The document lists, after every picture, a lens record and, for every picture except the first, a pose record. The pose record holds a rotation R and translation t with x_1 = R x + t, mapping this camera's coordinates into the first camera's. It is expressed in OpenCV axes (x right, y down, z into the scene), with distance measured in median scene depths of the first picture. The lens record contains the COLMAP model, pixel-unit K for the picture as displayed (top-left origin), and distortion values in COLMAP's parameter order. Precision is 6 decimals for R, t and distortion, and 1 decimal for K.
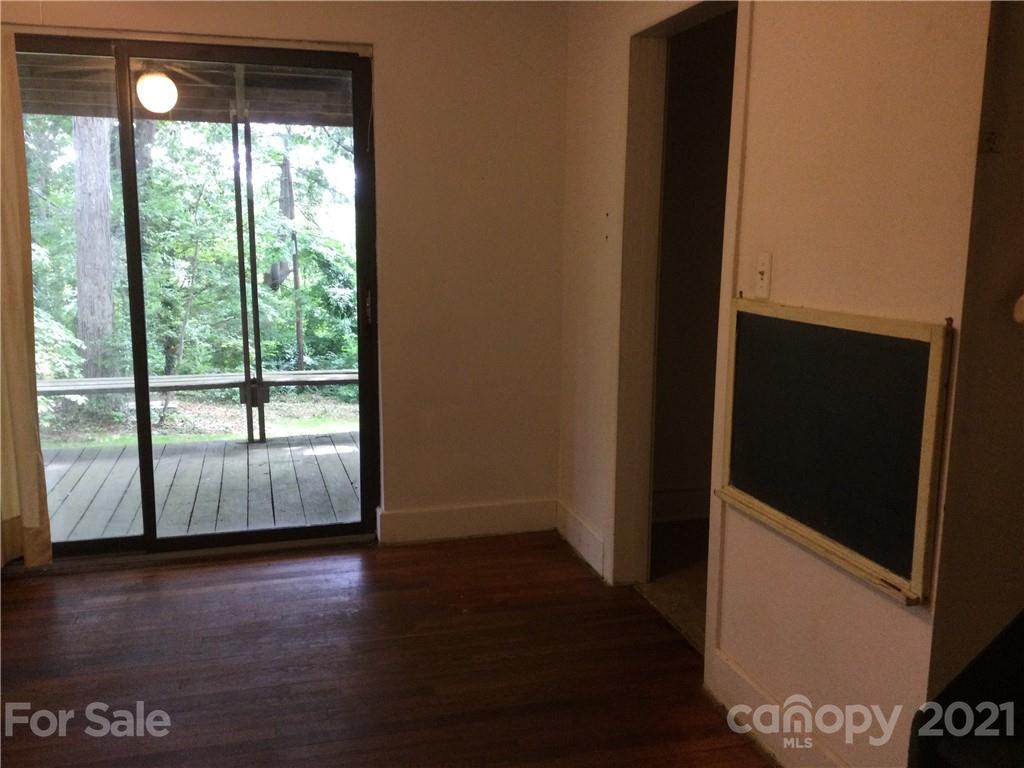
lens RADIAL K [[923.7, 0, 512.6], [0, 923.7, 387.7], [0, 0, 1]] dist [0.125177, -0.226459]
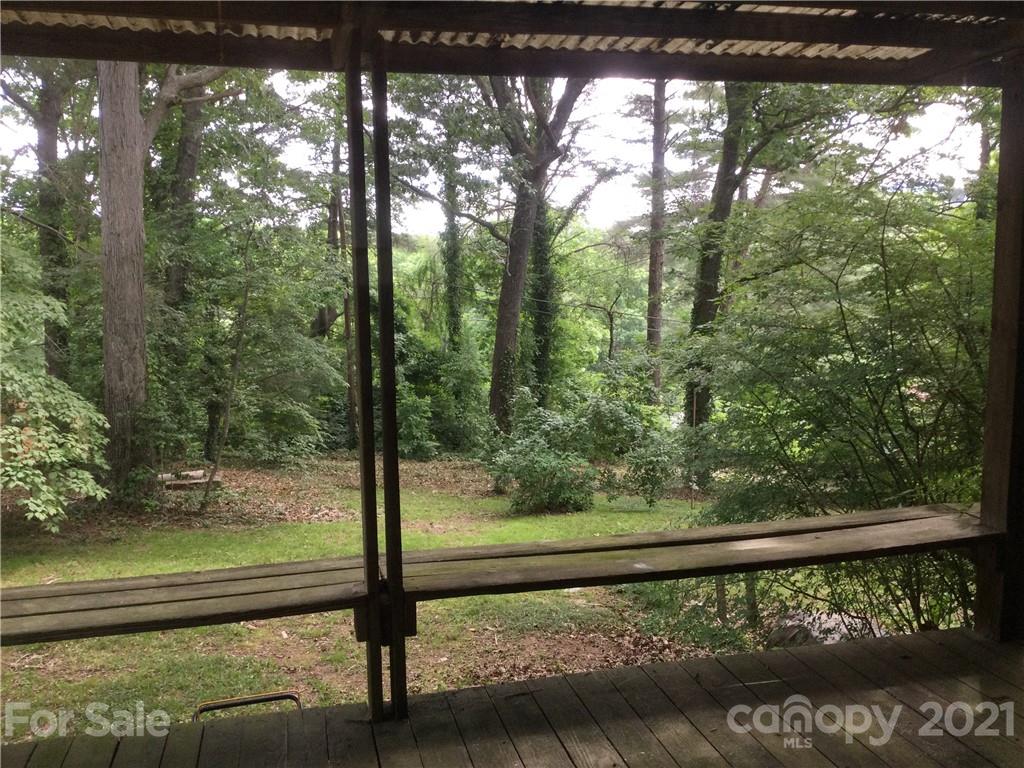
lens RADIAL K [[923.7, 0, 512.6], [0, 923.7, 387.7], [0, 0, 1]] dist [0.125177, -0.226459]
pose [[0.999104, -0.012206, -0.040518, -0.069658], [0.010544, 0.999104, -0.040990, -0.033230], [0.040982, 0.040527, 0.998338, 0.189413]]
